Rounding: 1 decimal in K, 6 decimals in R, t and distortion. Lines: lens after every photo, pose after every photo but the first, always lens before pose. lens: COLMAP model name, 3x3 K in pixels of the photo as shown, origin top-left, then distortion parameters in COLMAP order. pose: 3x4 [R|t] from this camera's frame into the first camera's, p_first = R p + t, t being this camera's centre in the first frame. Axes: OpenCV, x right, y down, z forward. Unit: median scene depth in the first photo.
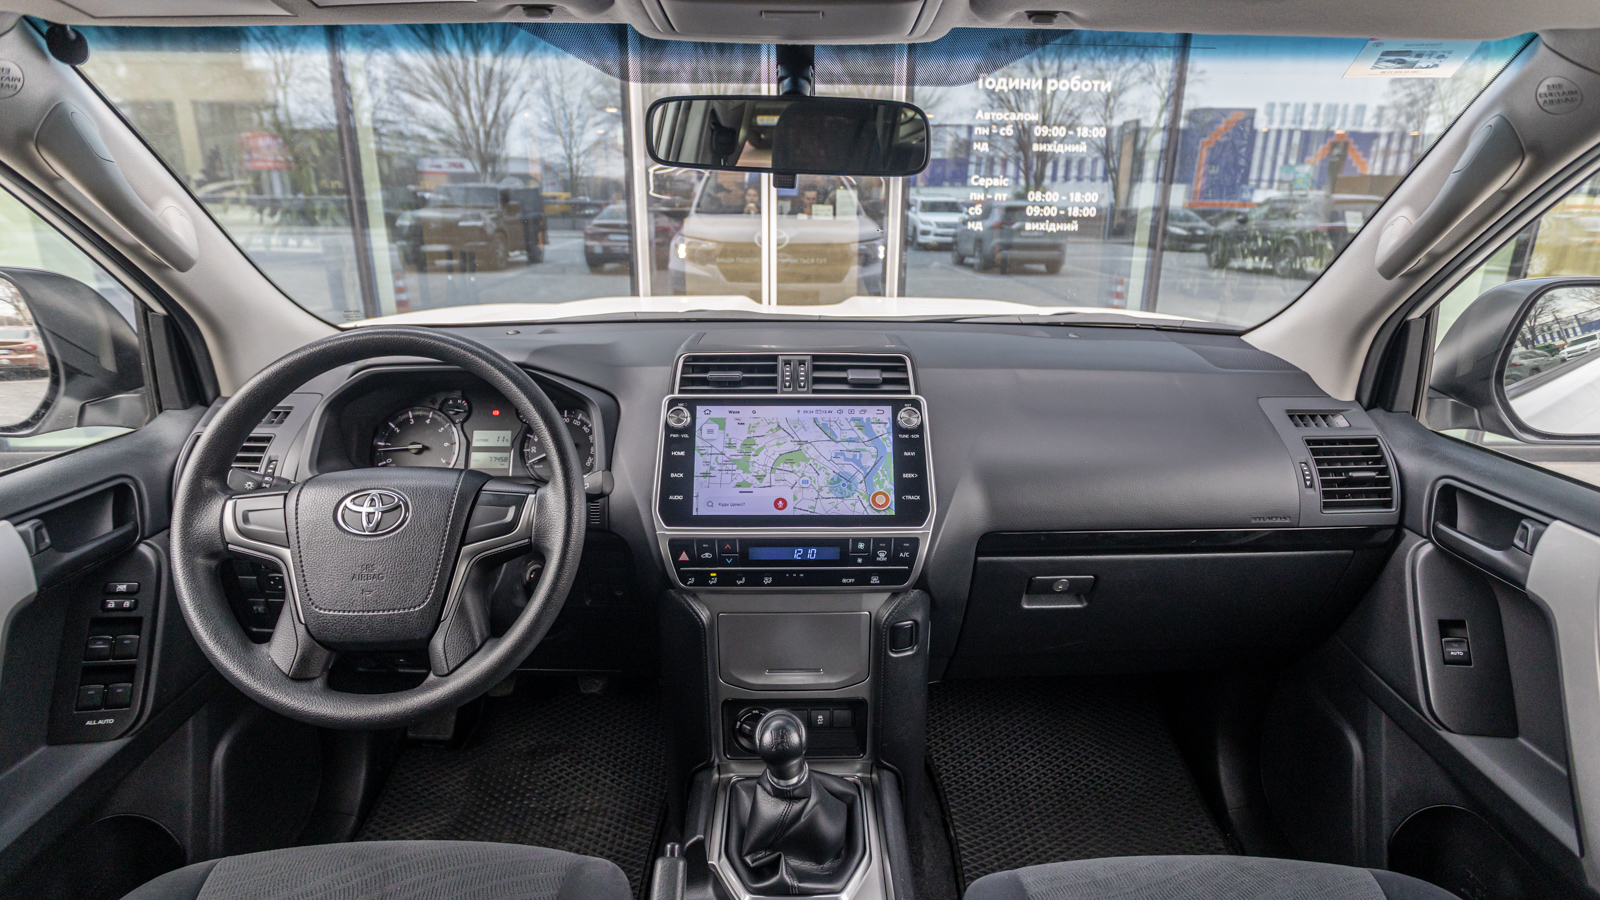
lens RADIAL K [[808.6, 0, 814.5], [0, 808.6, 436.5], [0, 0, 1]] dist [0.002236, 0.001663]
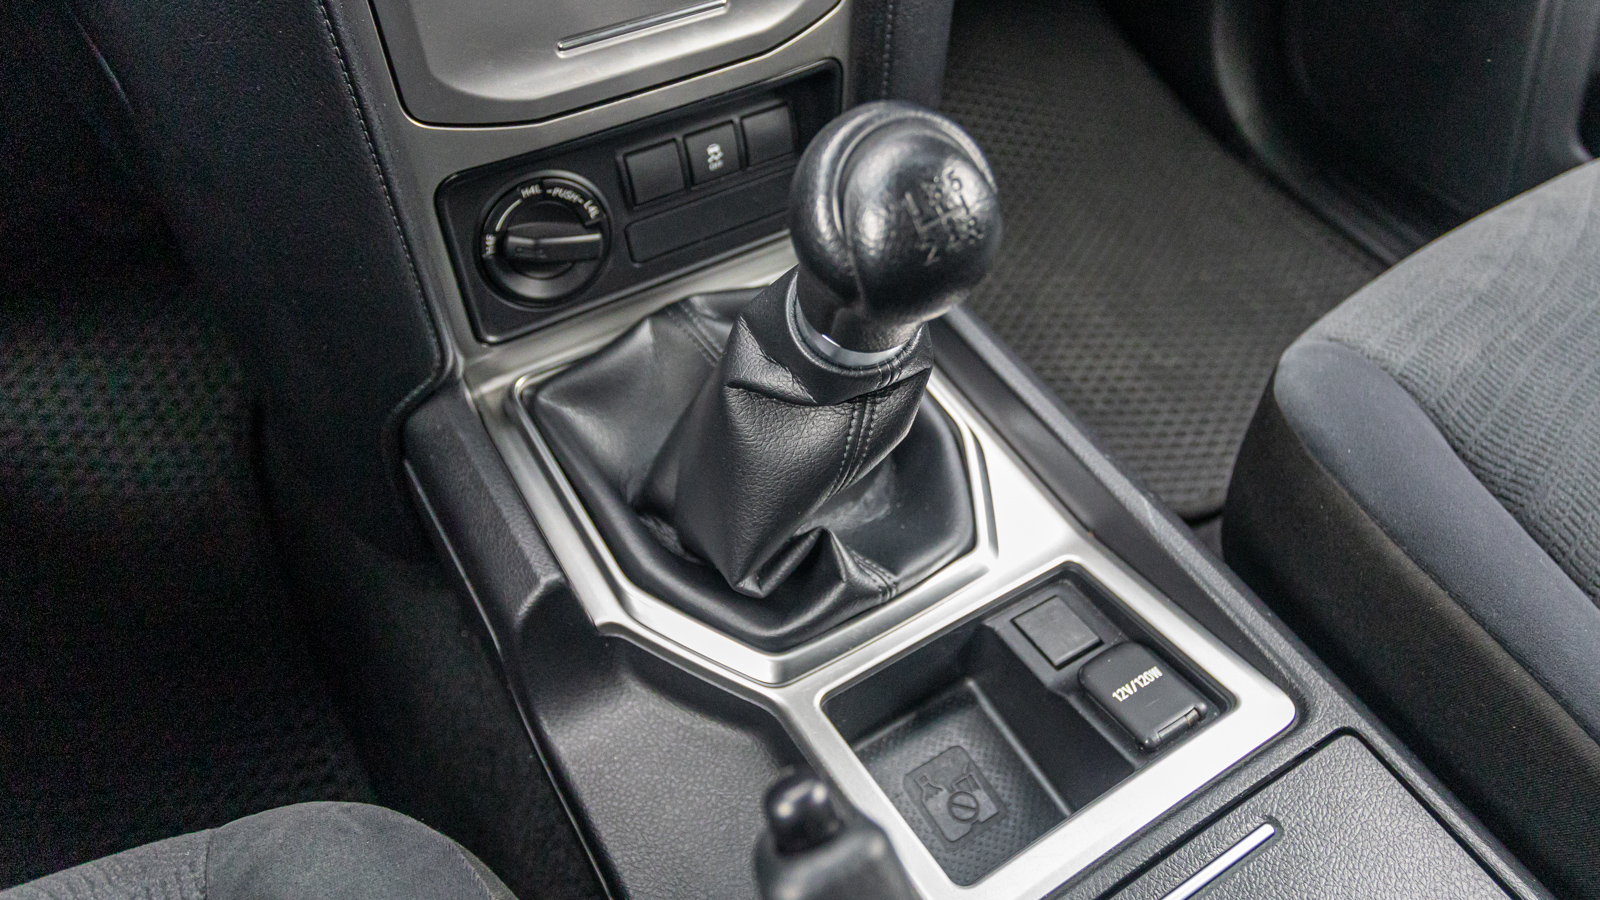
lens RADIAL K [[1123.2, 0, 840.0], [0, 1123.2, 431.6], [0, 0, 1]] dist [-0.052047, -0.000845]
pose [[0.856707, -0.373046, 0.356215, -0.173186], [0.115716, 0.812002, 0.572068, 0.189189], [-0.502655, -0.448875, 0.738816, 0.601850]]
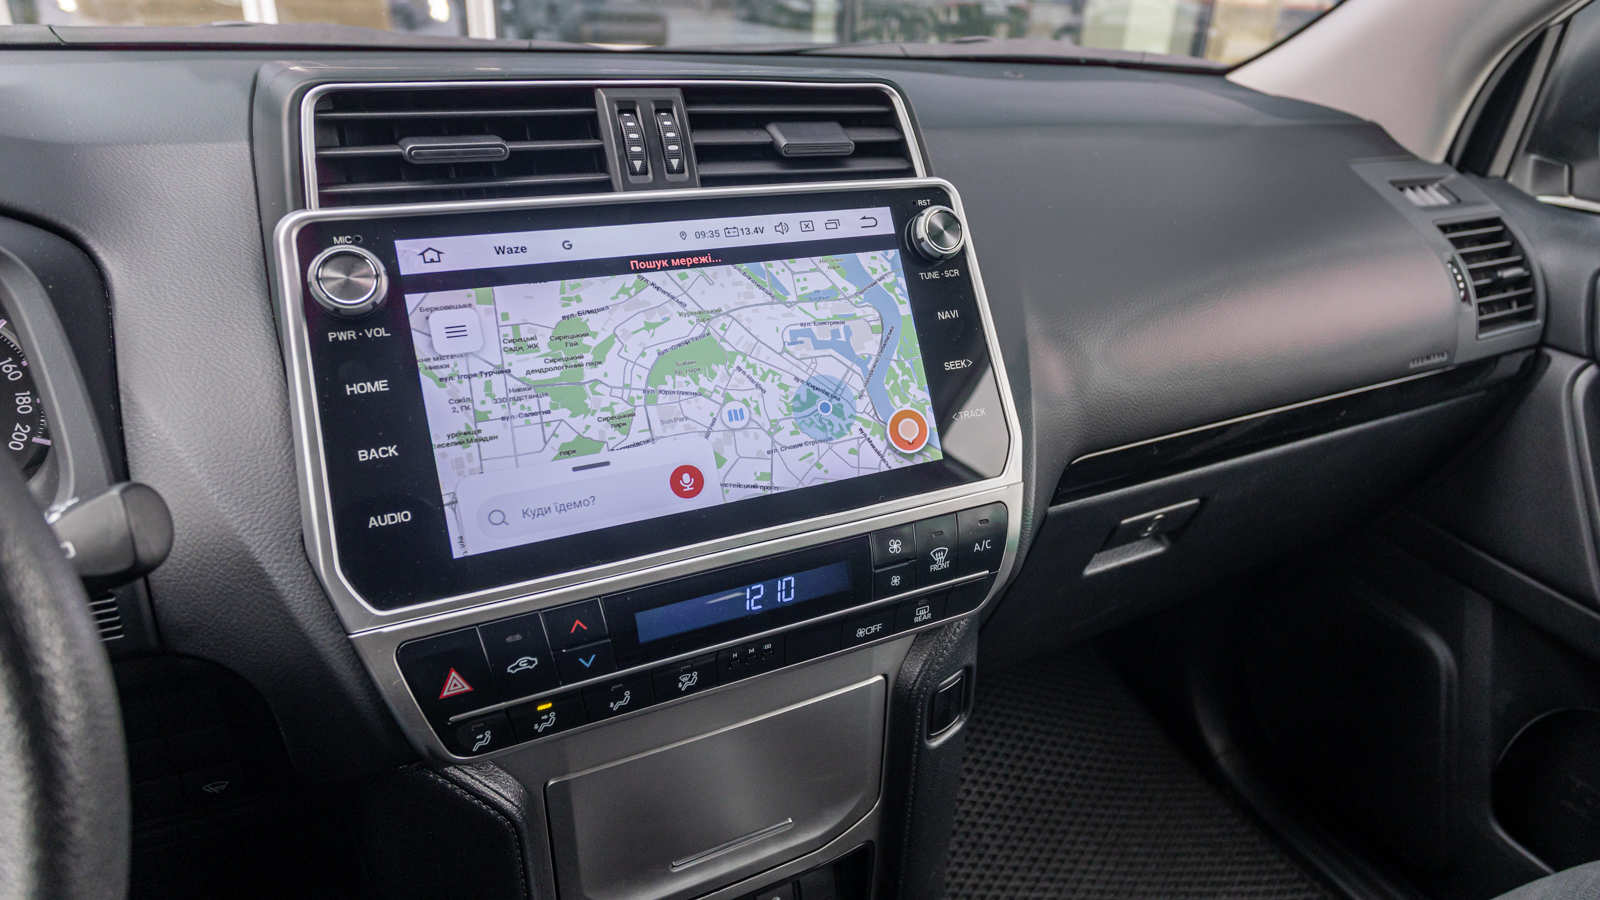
lens RADIAL K [[1006.0, 0, 858.5], [0, 1006.0, 439.2], [0, 0, 1]] dist [-0.007558, 0.001132]
pose [[0.884679, -0.160676, 0.437637, -0.172025], [0.088847, 0.979634, 0.180064, -0.014653], [-0.457656, -0.120416, 0.880937, 0.533682]]
